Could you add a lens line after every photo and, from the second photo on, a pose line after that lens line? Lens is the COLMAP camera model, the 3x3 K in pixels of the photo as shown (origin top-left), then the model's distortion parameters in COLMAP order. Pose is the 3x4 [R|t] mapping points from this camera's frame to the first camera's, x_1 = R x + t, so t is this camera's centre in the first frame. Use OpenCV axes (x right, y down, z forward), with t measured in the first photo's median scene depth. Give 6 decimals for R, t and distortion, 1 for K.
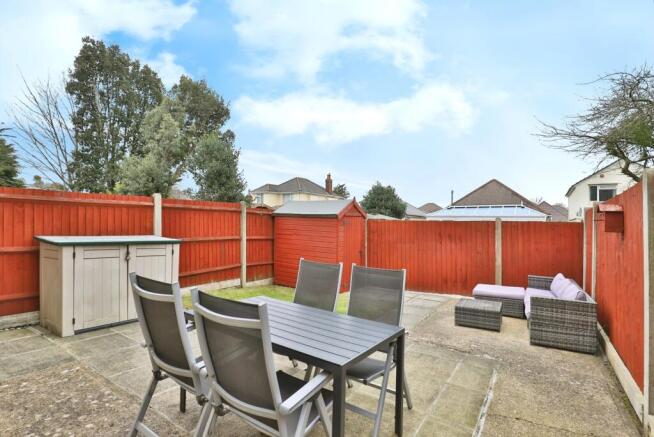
lens RADIAL K [[315.1, 0, 326.6], [0, 315.1, 220.8], [0, 0, 1]] dist [-0.021941, 0.001035]
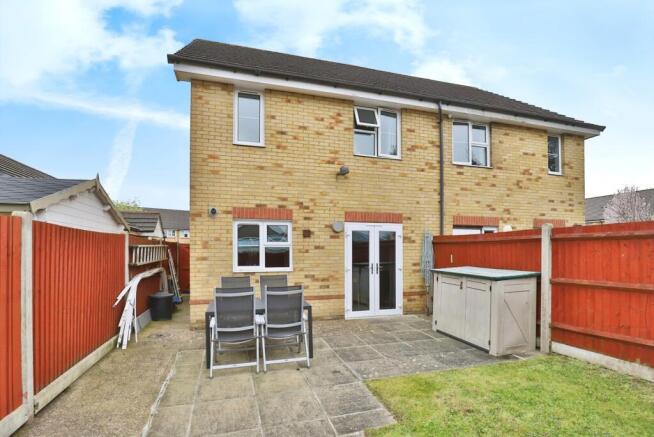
lens RADIAL K [[315.1, 0, 327.0], [0, 315.1, 249.1], [0, 0, 1]] dist [-0.021941, 0.001035]
pose [[-0.614261, -0.022493, -0.788782, 0.731391], [-0.001422, 0.999624, -0.027399, 0.008821], [0.789102, -0.015708, -0.614062, 1.540316]]
